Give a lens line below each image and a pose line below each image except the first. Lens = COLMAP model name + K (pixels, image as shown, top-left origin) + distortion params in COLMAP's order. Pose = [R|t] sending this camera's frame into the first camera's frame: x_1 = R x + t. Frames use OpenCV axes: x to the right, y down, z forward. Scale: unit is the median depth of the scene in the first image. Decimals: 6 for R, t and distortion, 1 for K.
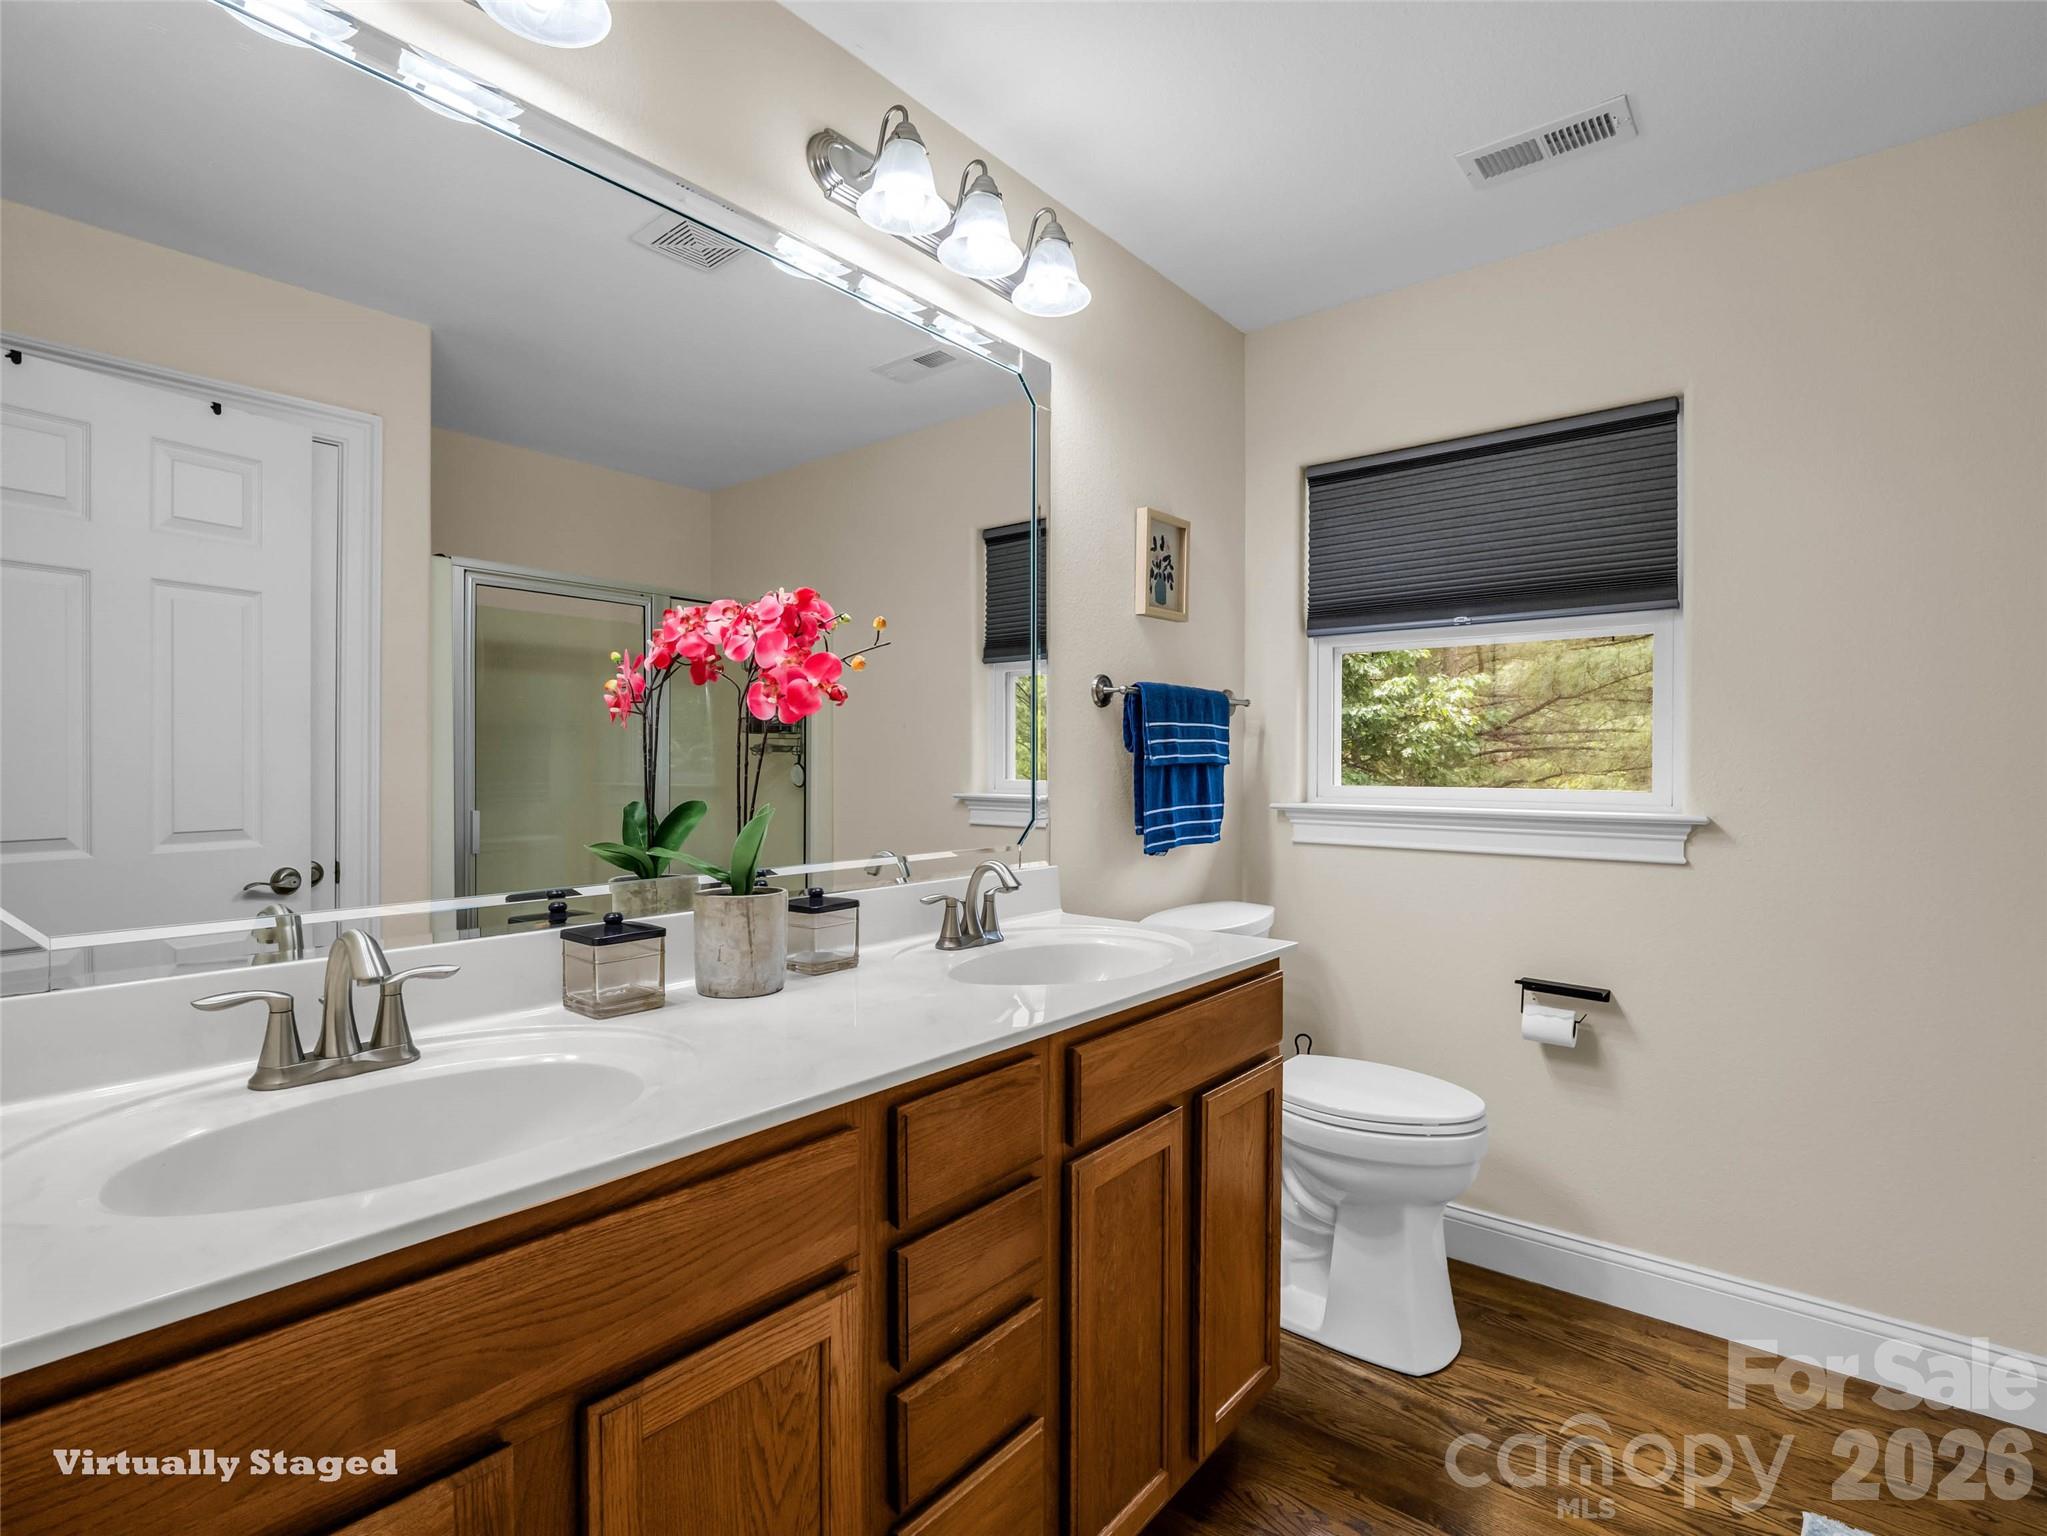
lens RADIAL K [[1022.7, 0, 1032.4], [0, 1022.7, 770.8], [0, 0, 1]] dist [-0.002871, -0.001679]
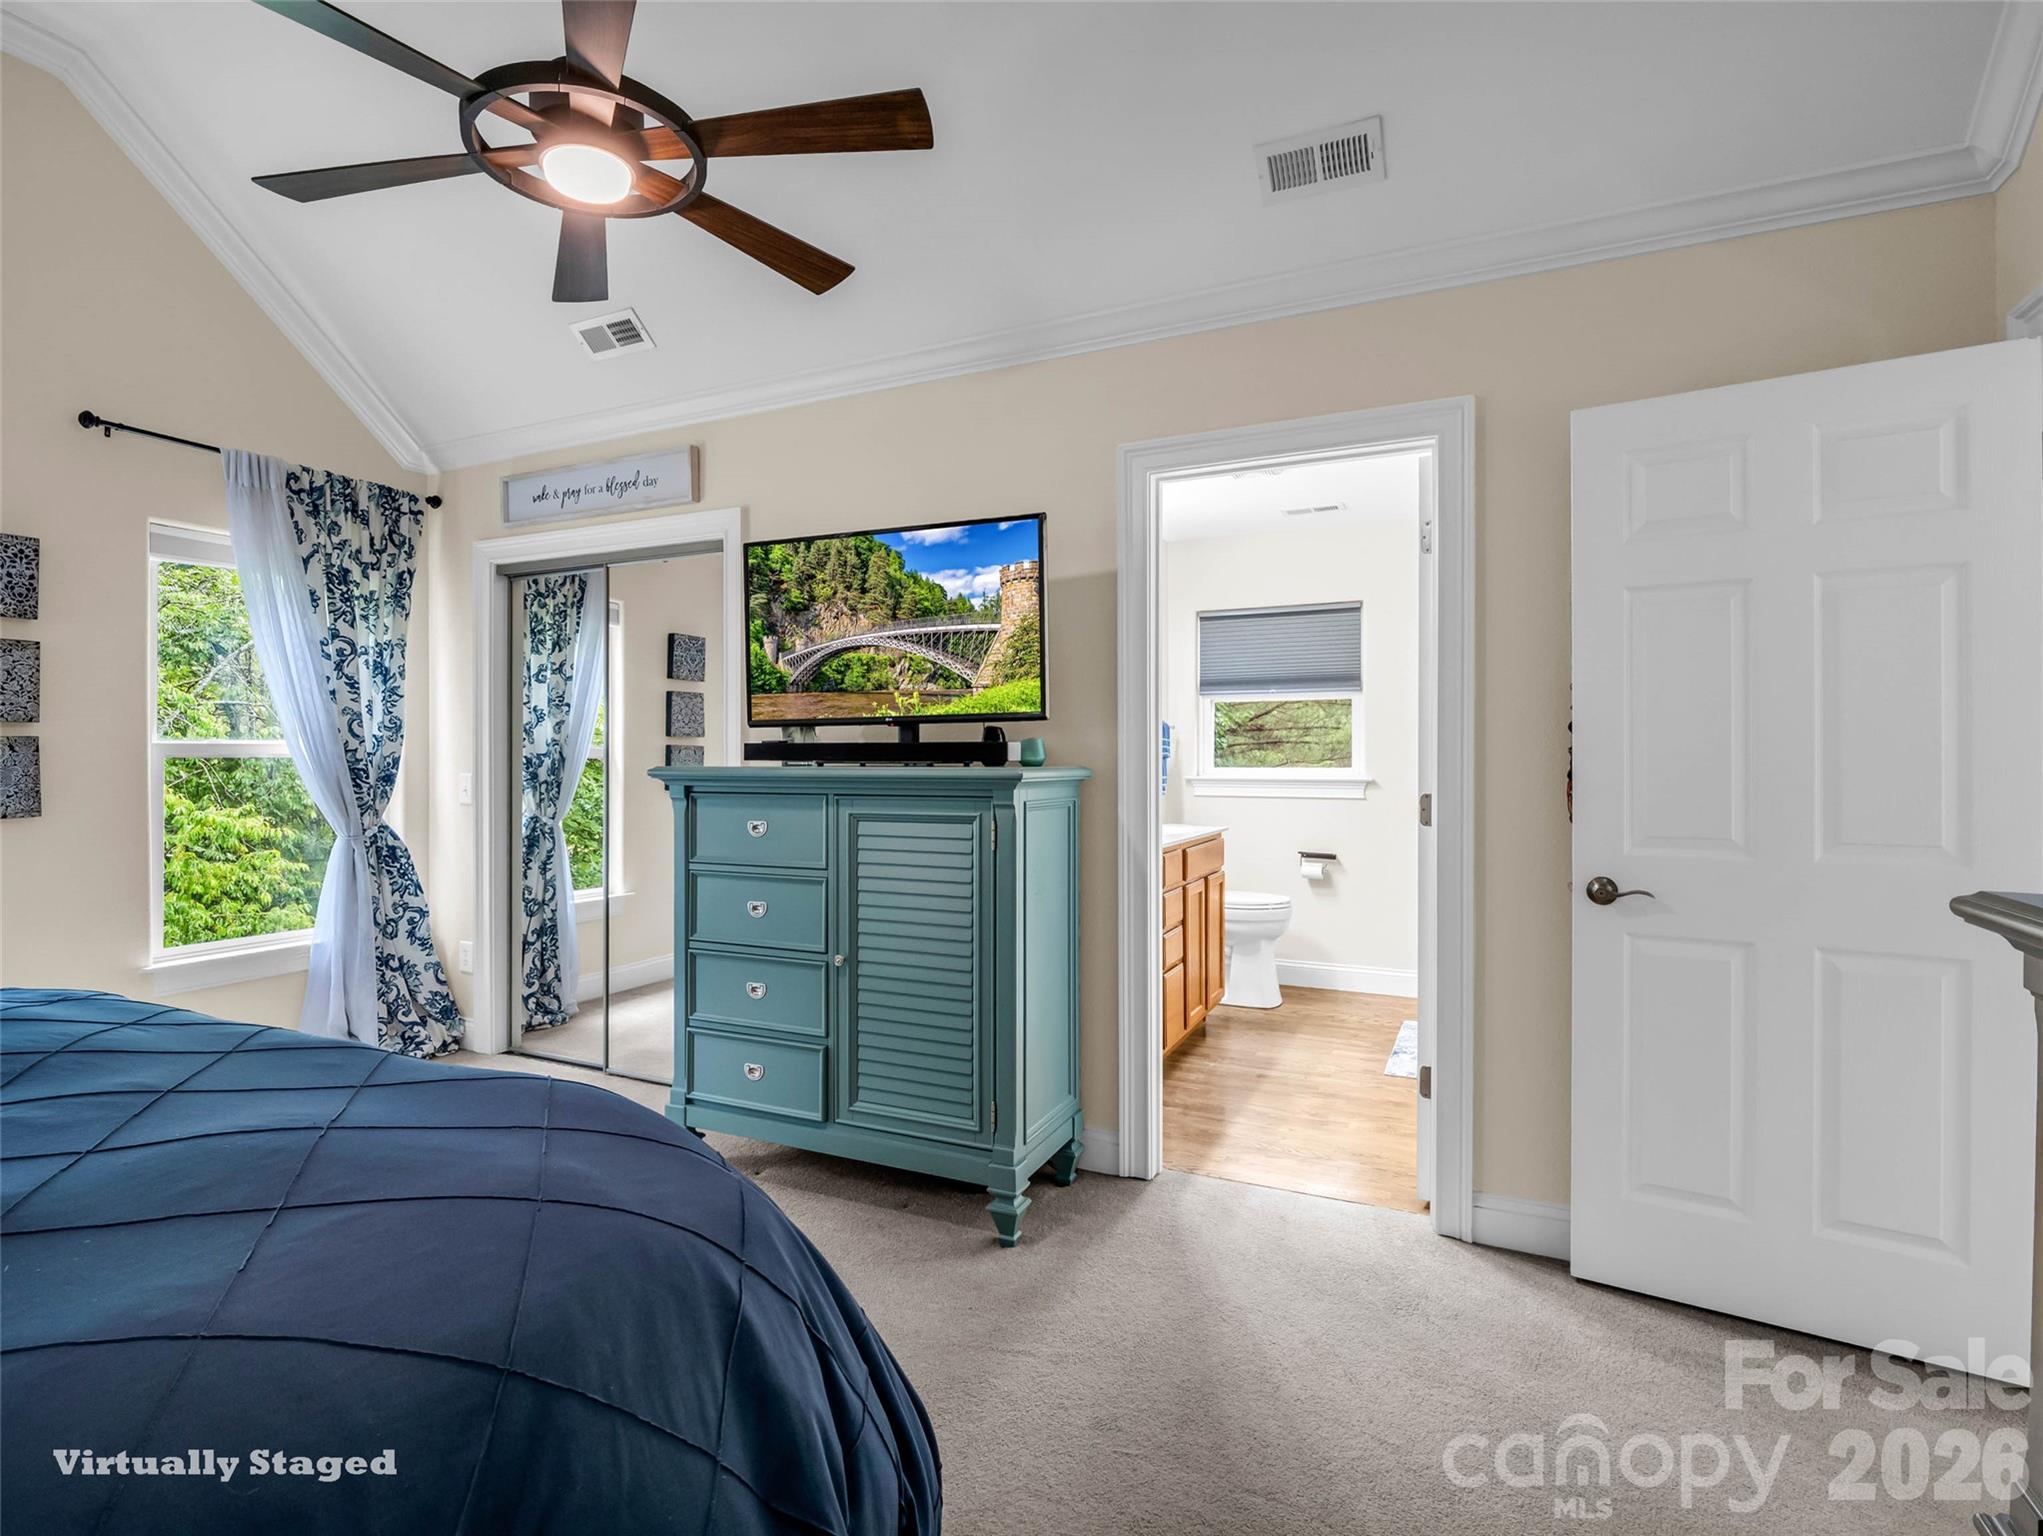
lens RADIAL K [[1021.4, 0, 1021.5], [0, 1021.4, 768.0], [0, 0, 1]] dist [0.000642, -0.000318]
pose [[0.973070, -0.009457, 0.230315, -0.657431], [0.007910, 0.999940, 0.007637, -0.004409], [-0.230374, -0.005610, 0.973086, -1.084815]]
